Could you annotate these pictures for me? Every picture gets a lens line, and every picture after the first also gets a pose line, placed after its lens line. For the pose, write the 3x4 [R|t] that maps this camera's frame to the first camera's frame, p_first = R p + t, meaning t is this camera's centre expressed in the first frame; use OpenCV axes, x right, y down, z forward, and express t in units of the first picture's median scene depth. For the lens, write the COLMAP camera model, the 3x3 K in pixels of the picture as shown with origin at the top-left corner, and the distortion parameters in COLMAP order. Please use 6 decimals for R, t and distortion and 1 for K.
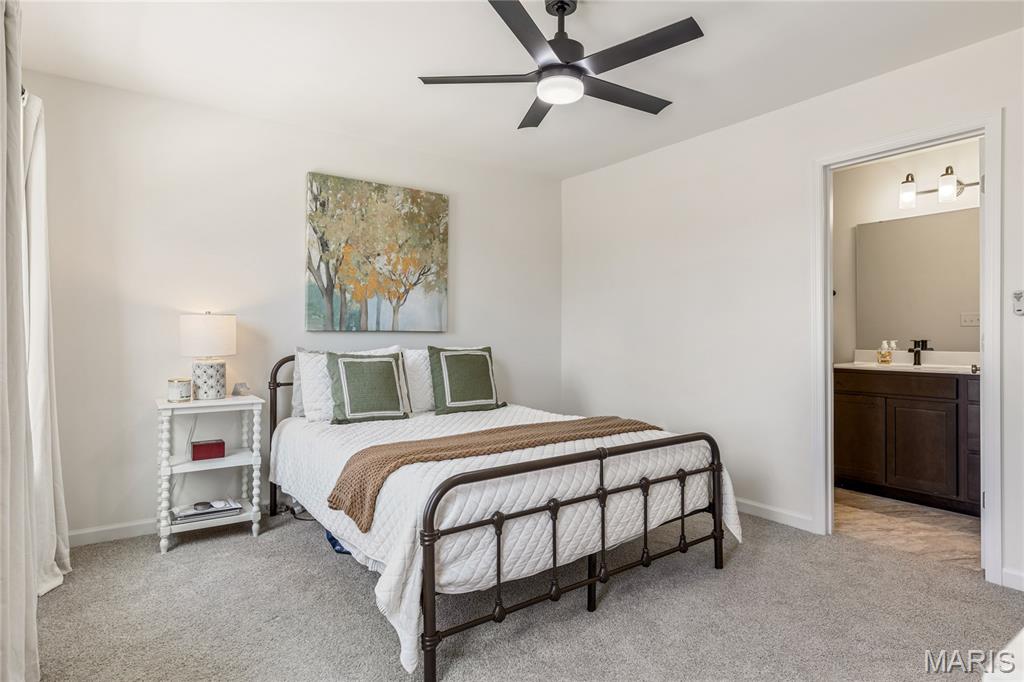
lens RADIAL K [[571.9, 0, 510.8], [0, 571.9, 336.8], [0, 0, 1]] dist [0.000789, -0.000424]
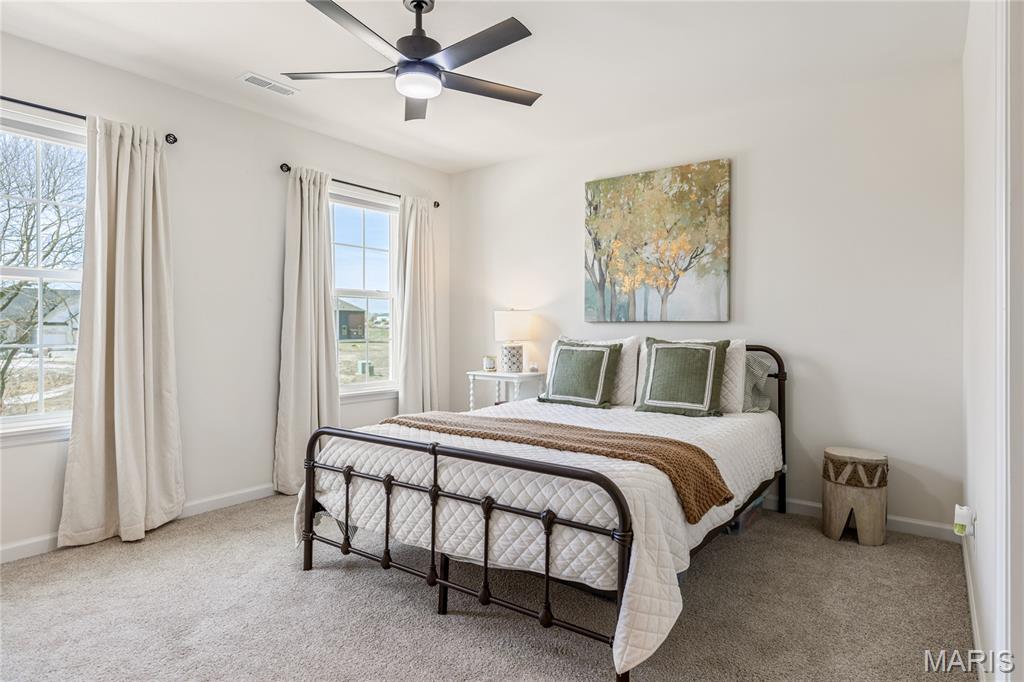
lens RADIAL K [[558.2, 0, 514.2], [0, 558.2, 335.3], [0, 0, 1]] dist [0.001120, 0.000332]
pose [[0.300894, 0.011998, -0.953582, 0.649461], [-0.004518, 0.999928, 0.011156, 0.004204], [0.953647, 0.000952, 0.300926, 0.515508]]
